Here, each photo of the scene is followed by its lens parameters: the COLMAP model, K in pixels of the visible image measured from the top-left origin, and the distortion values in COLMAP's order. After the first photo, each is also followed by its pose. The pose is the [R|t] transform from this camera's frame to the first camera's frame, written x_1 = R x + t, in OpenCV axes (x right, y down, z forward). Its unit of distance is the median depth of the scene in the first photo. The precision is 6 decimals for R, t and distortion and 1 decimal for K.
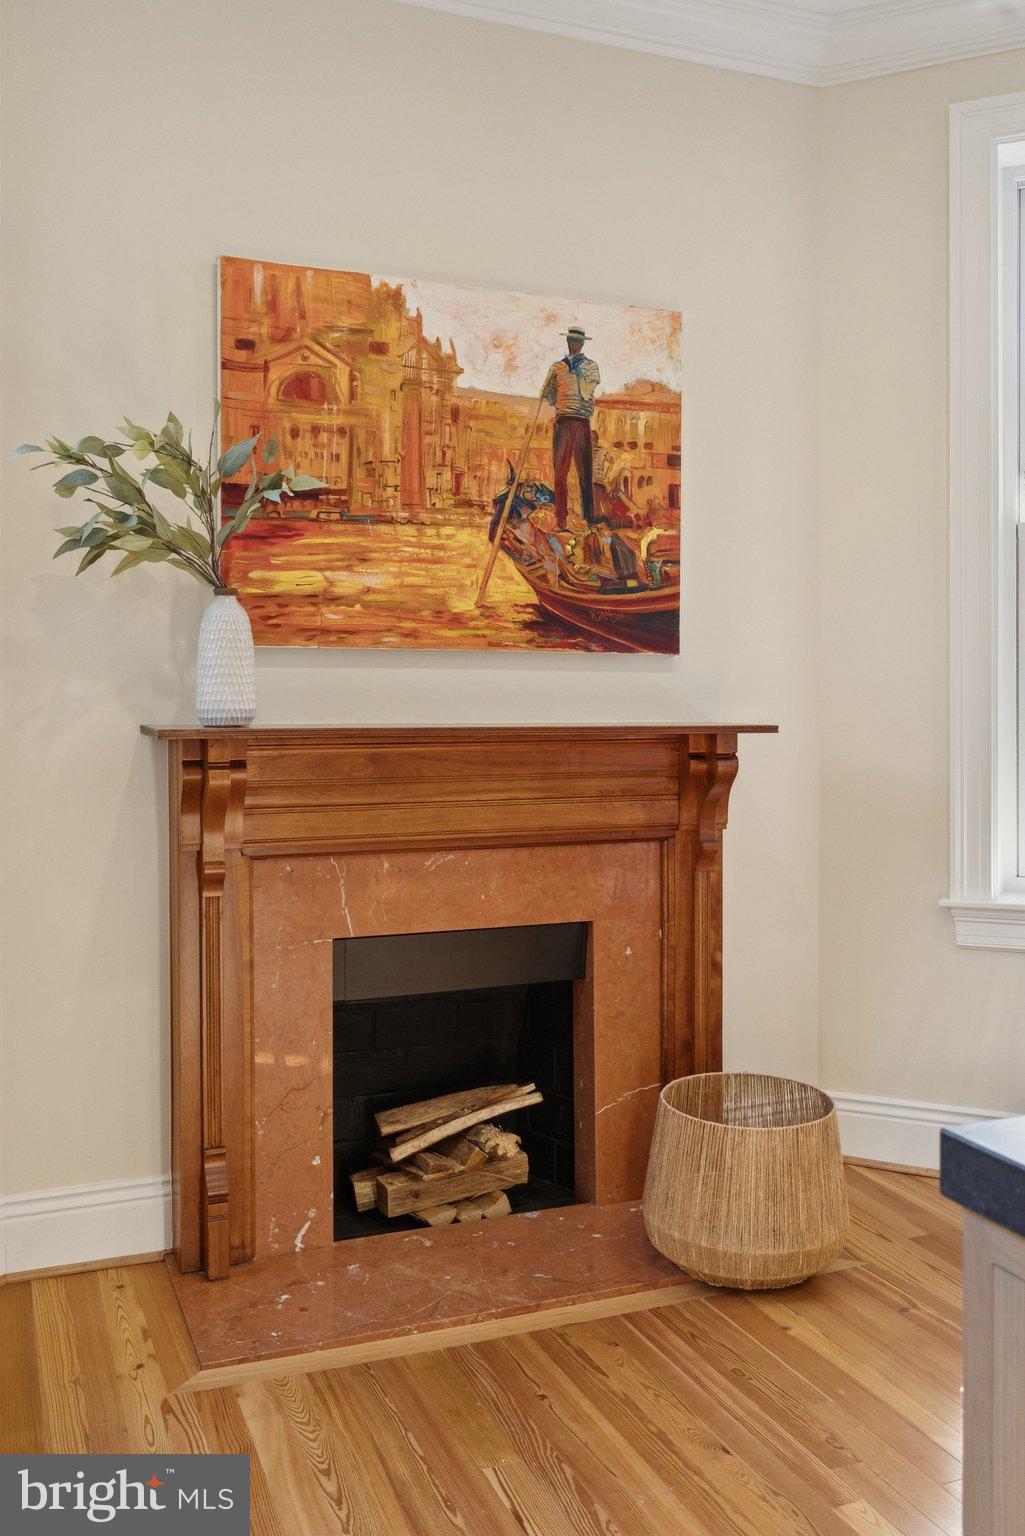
lens RADIAL K [[1323.3, 0, 509.7], [0, 1323.3, 758.9], [0, 0, 1]] dist [0.009379, -0.011439]
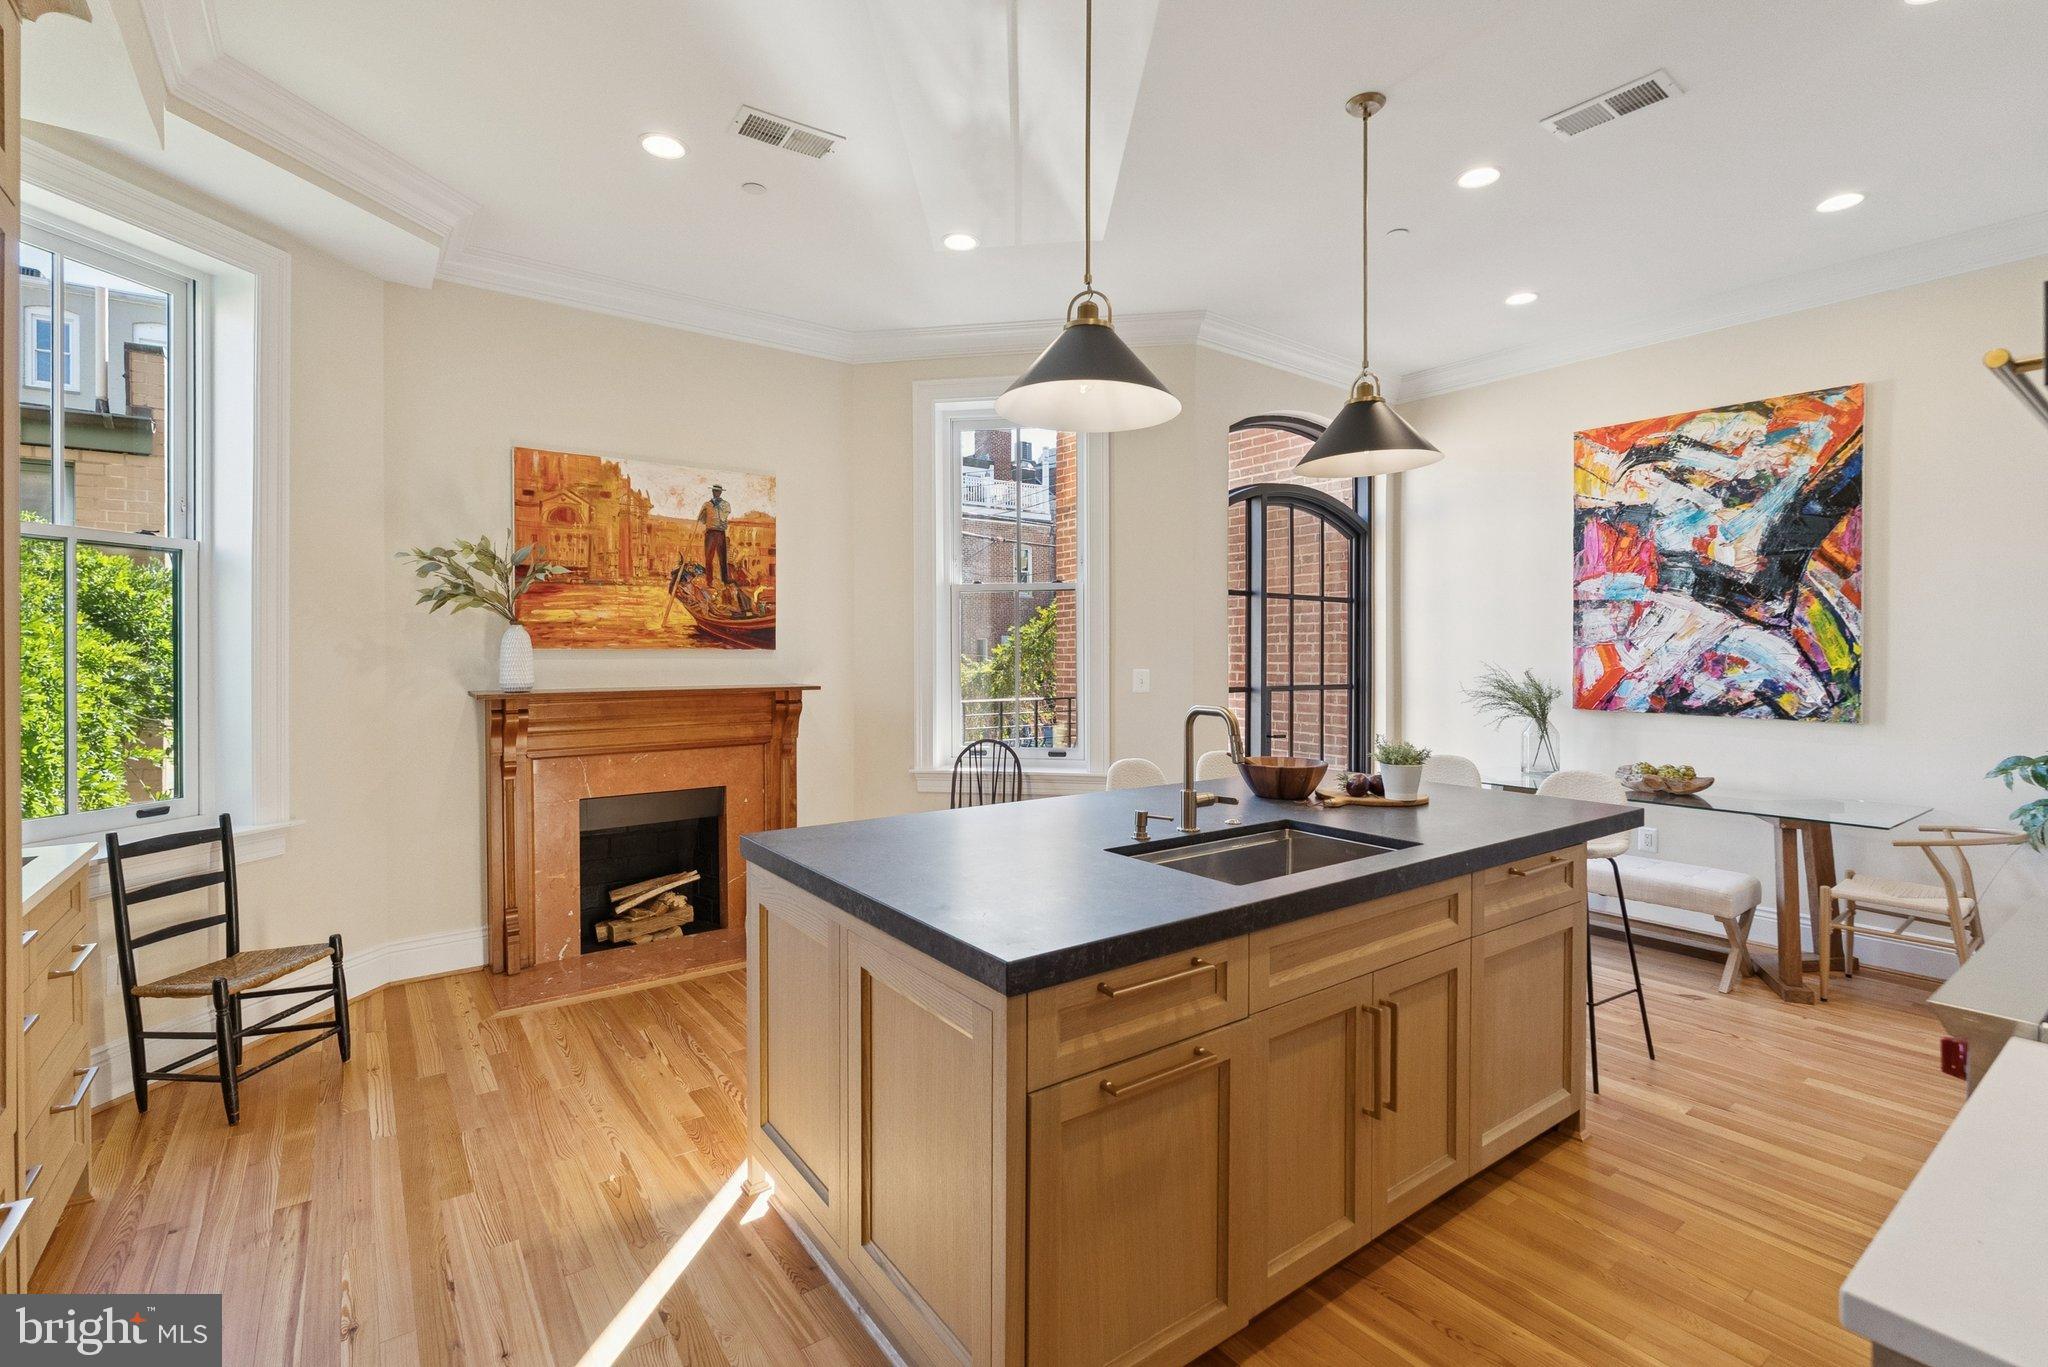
lens RADIAL K [[918.0, 0, 1034.6], [0, 918.0, 675.4], [0, 0, 1]] dist [-0.003473, -0.000362]
pose [[0.965006, -0.006737, 0.262139, 0.156509], [0.008838, 0.999938, -0.006837, -0.030714], [-0.262077, 0.008915, 0.965006, -0.469399]]
